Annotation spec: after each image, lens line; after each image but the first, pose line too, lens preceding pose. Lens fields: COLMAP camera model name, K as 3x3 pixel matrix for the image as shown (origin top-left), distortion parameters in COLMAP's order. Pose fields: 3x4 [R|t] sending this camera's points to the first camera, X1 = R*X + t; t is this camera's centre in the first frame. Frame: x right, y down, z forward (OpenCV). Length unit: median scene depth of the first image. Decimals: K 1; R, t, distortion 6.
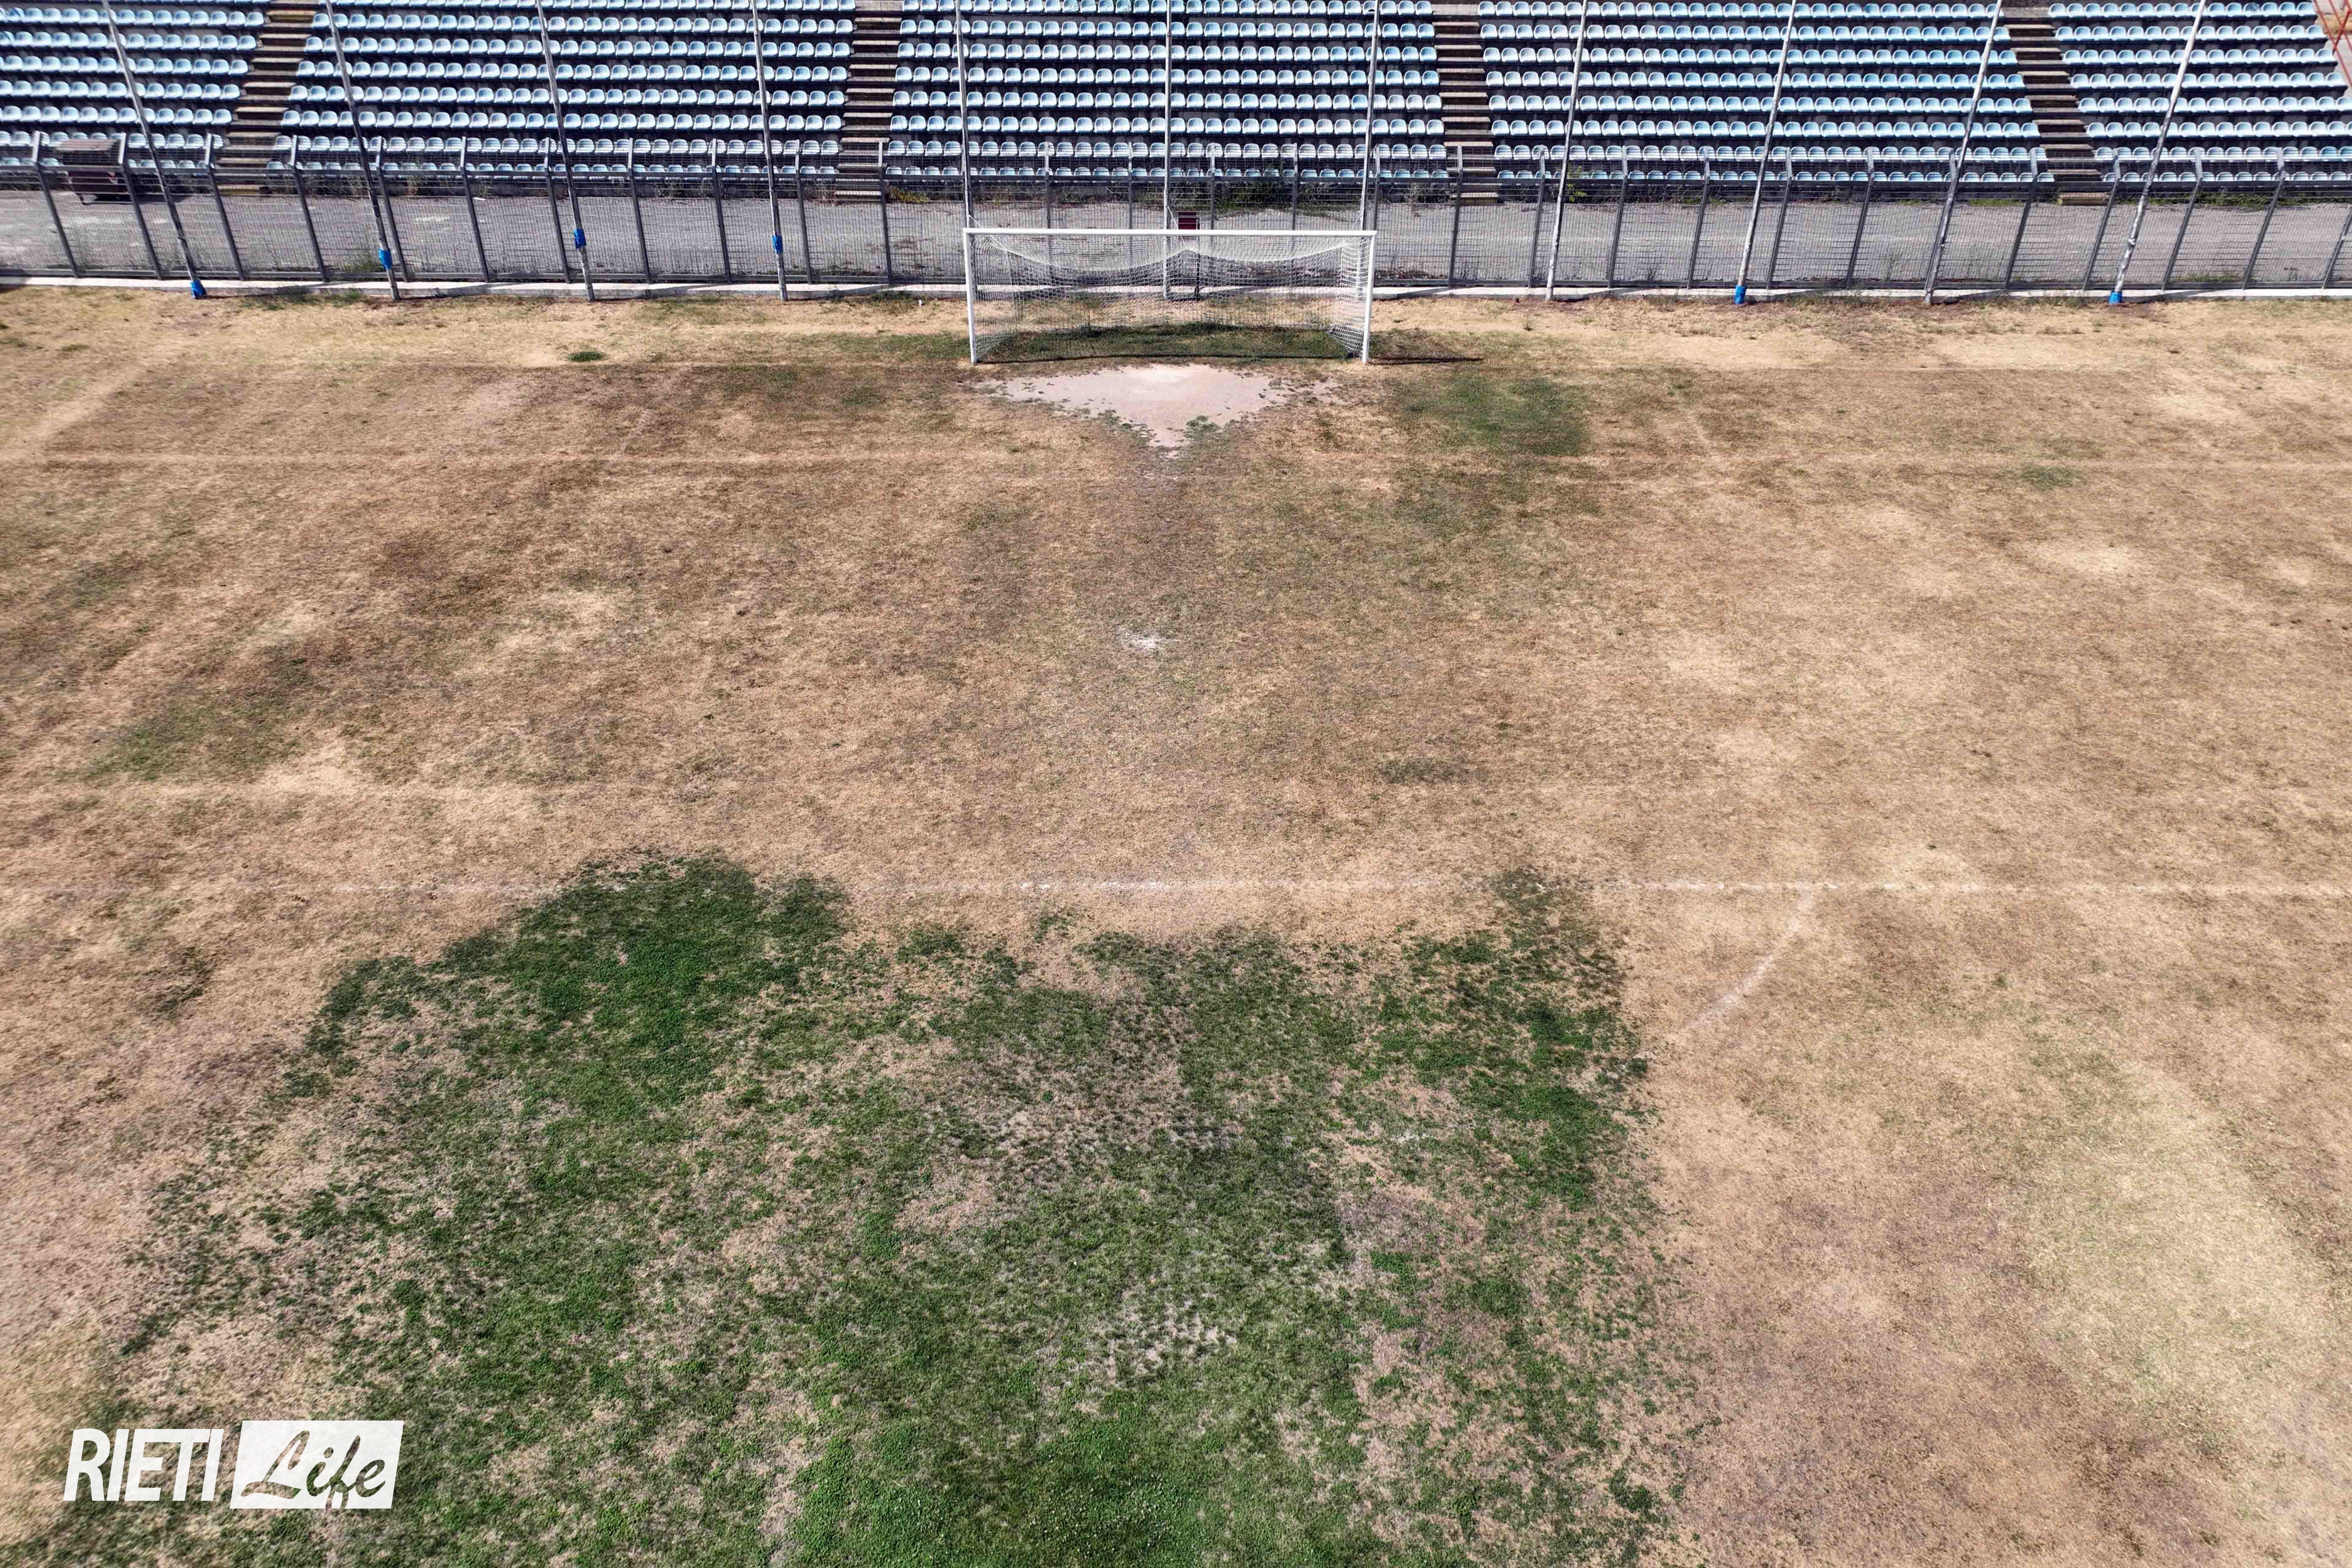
lens RADIAL K [[1693.5, 0, 1185.3], [0, 1693.5, 800.9], [0, 0, 1]] dist [-0.003292, 0.019227]
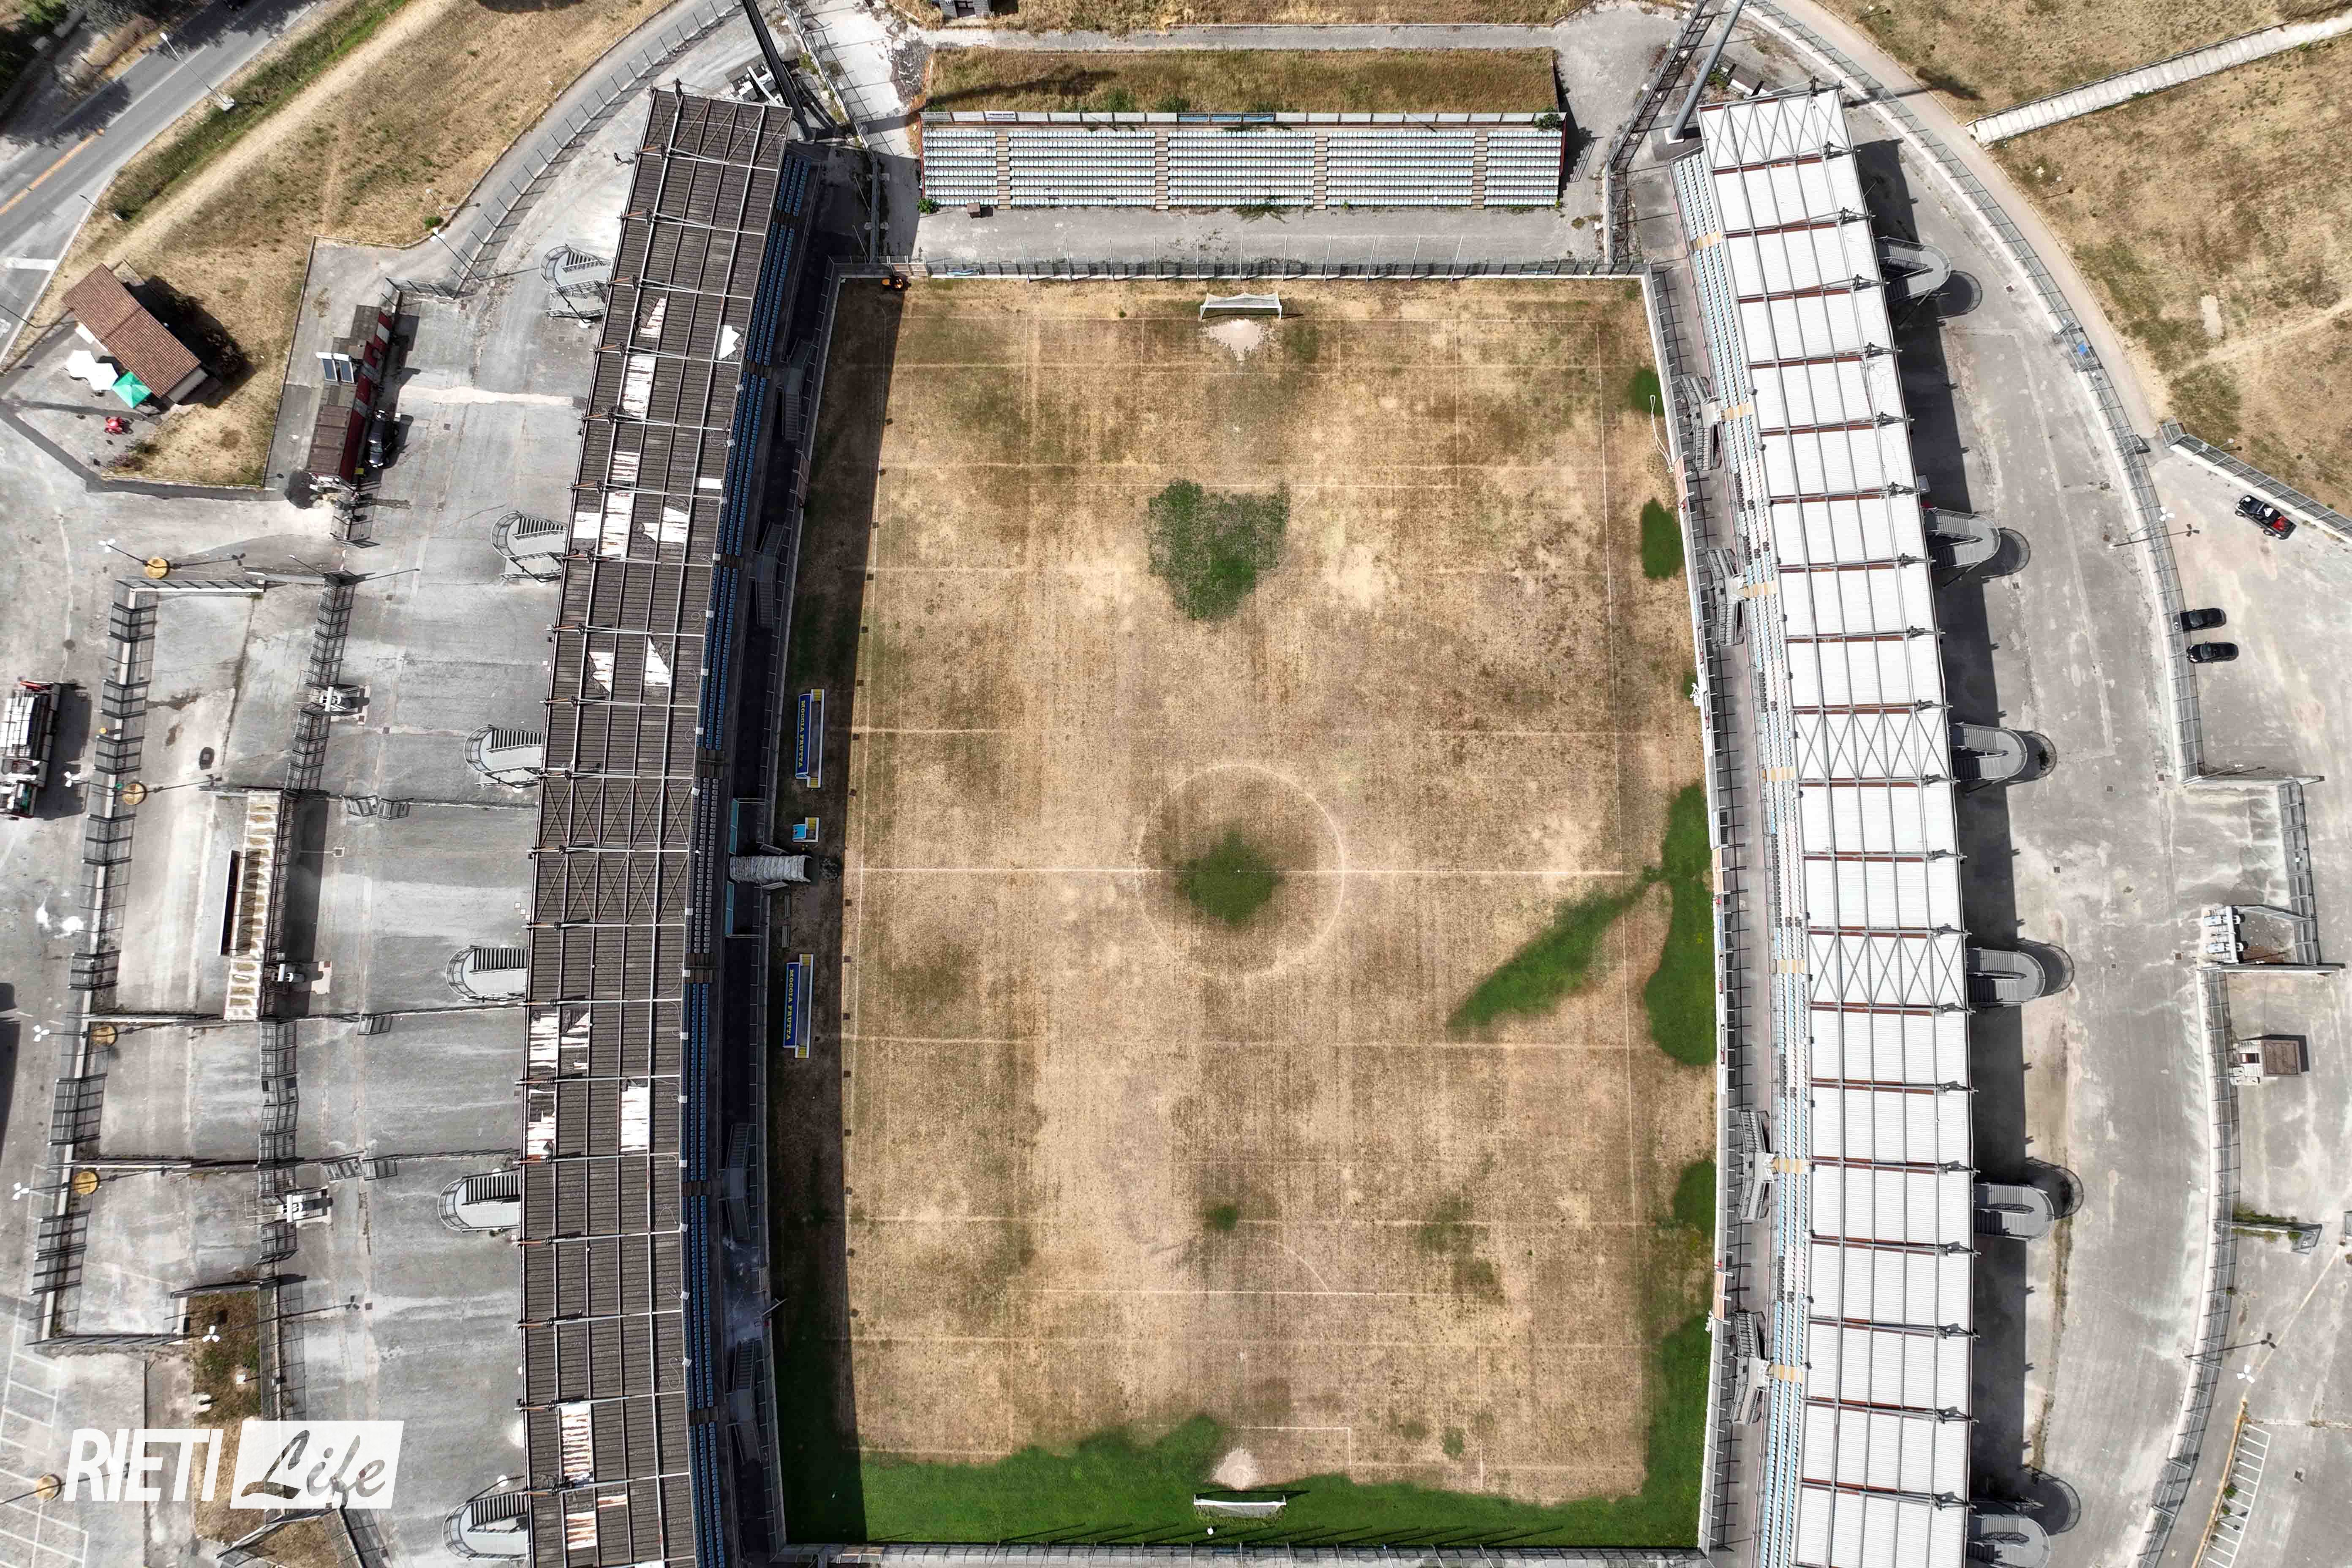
lens RADIAL K [[1693.5, 0, 1182.7], [0, 1693.5, 786.1], [0, 0, 1]] dist [-0.003292, 0.019227]
pose [[0.999730, 0.013204, -0.019145, -0.061505], [0.004634, 0.693626, 0.720320, -2.695314], [0.022791, -0.720214, 0.693377, -3.206250]]
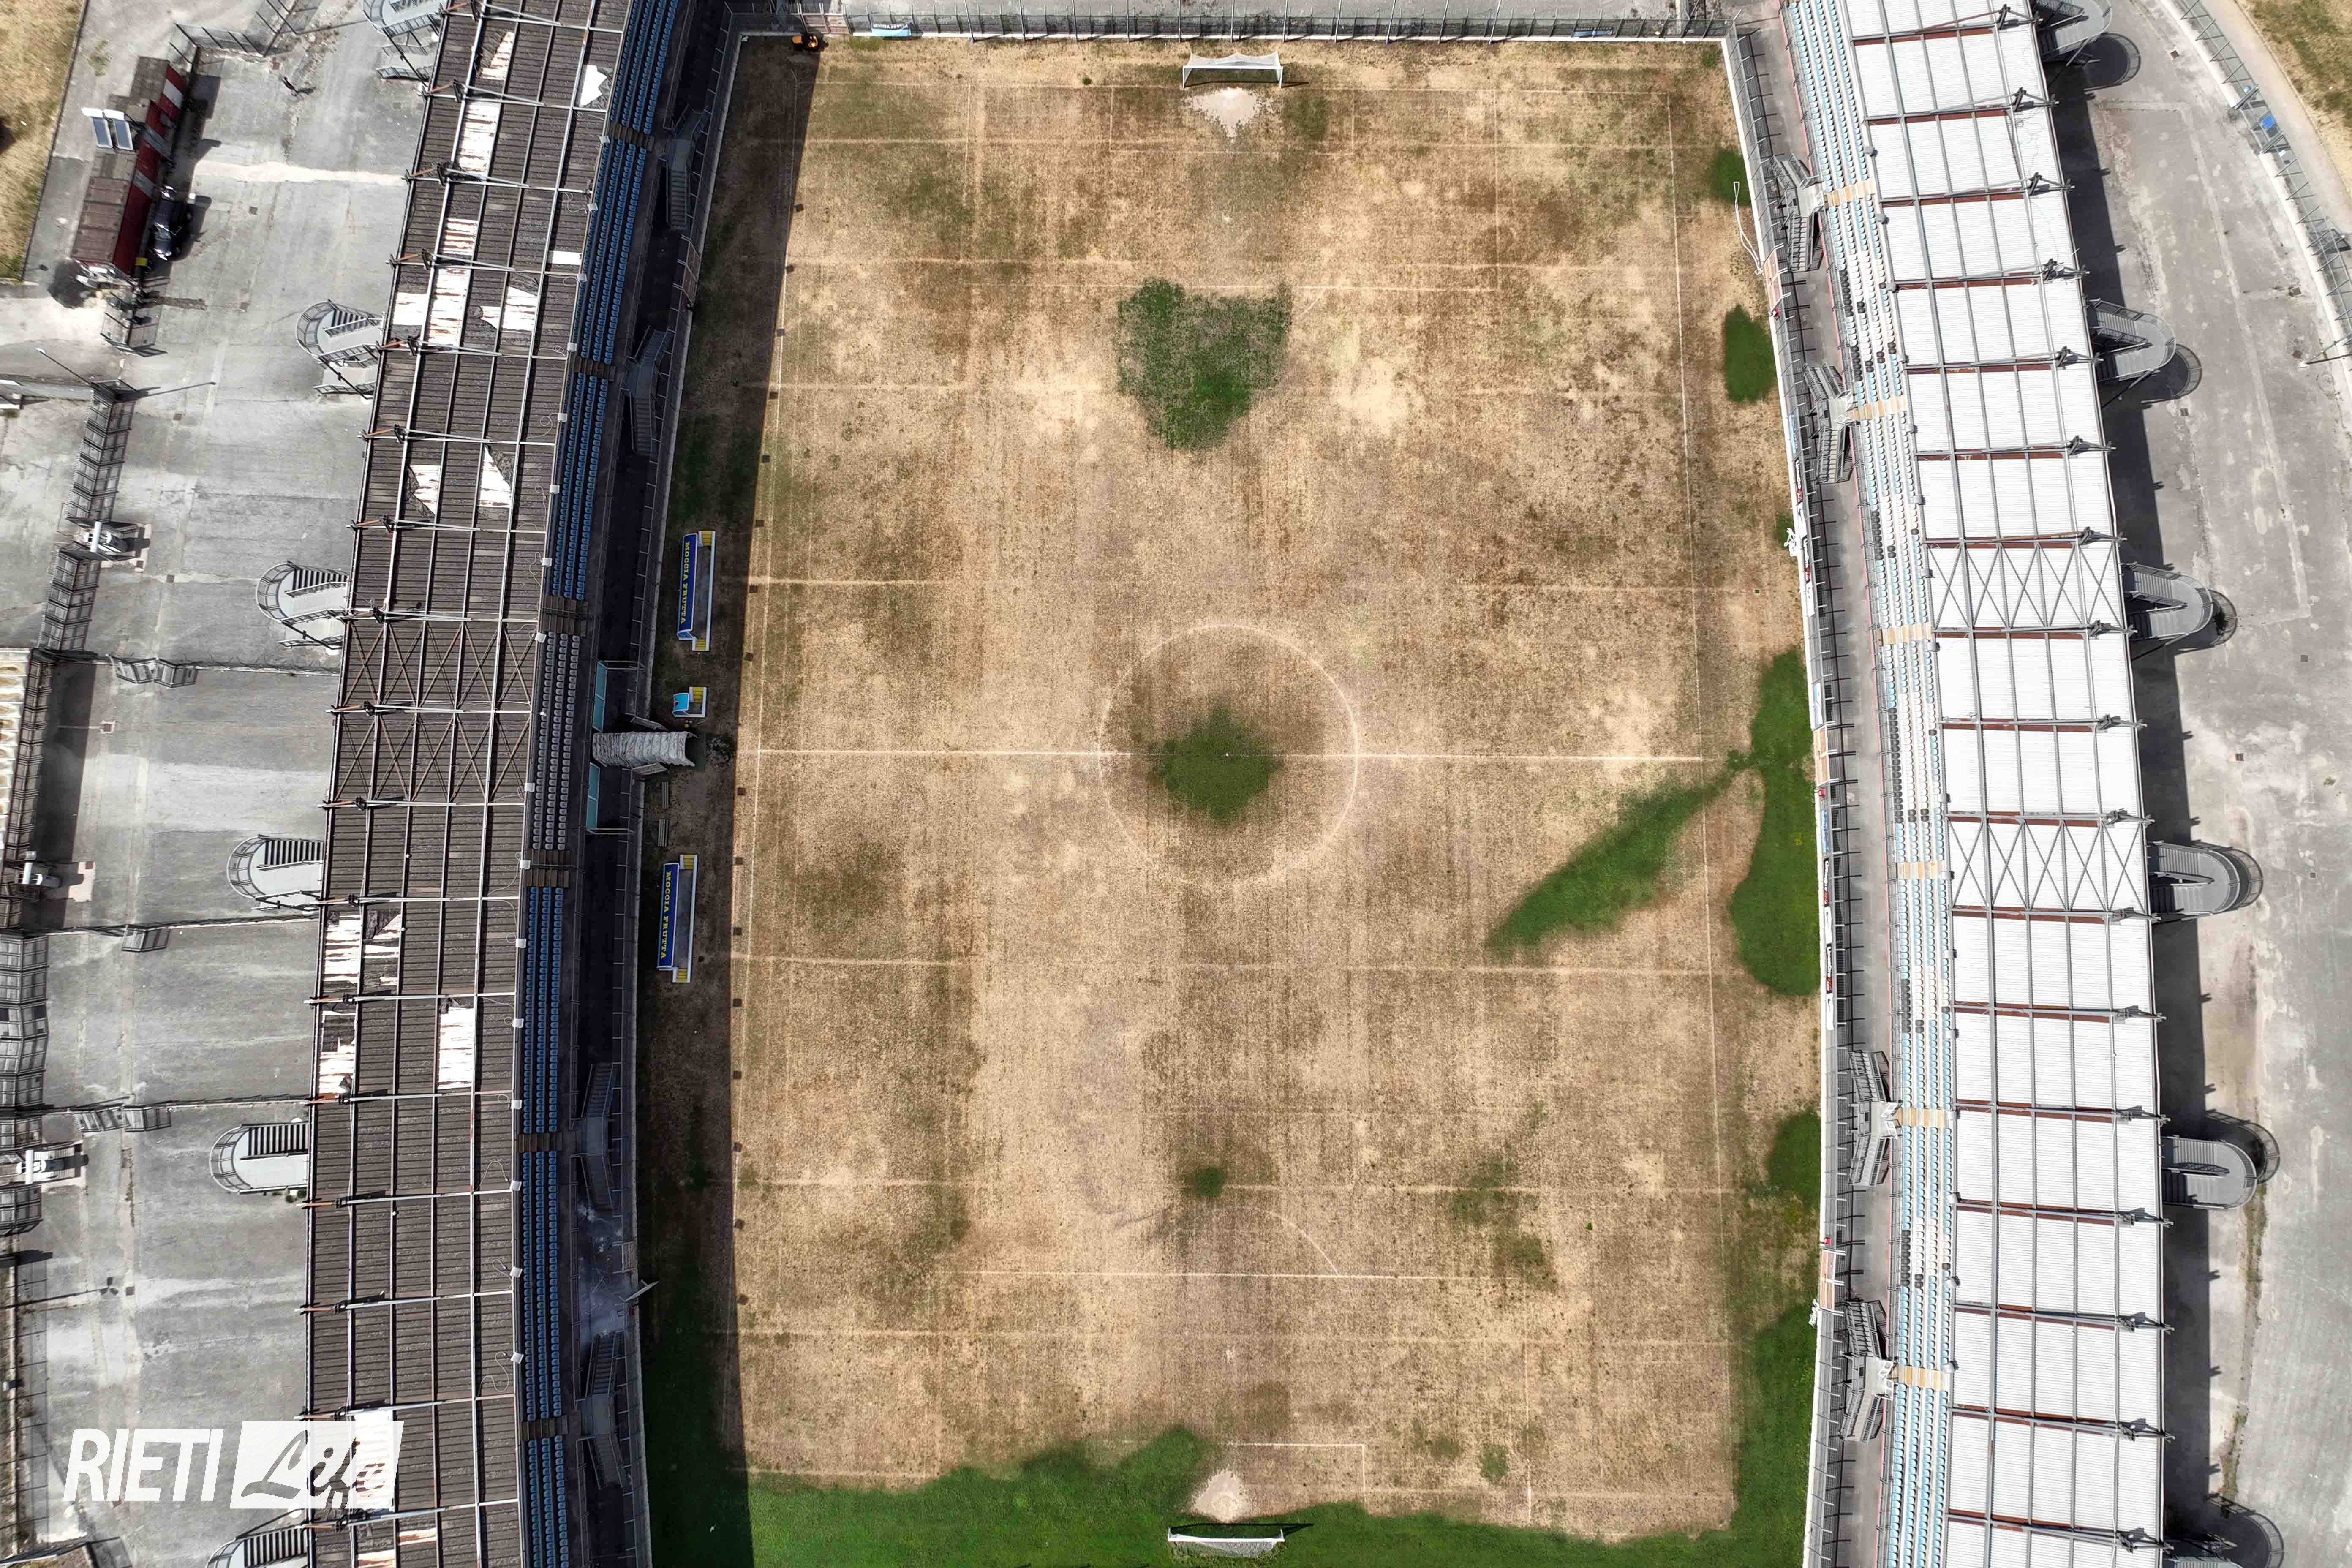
lens RADIAL K [[1693.5, 0, 1174.8], [0, 1693.5, 815.8], [0, 0, 1]] dist [-0.003292, 0.019227]
pose [[0.999769, 0.017721, -0.012184, -0.061555], [-0.003509, 0.693368, 0.720575, -1.839574], [0.021218, -0.720366, 0.693270, -2.864702]]
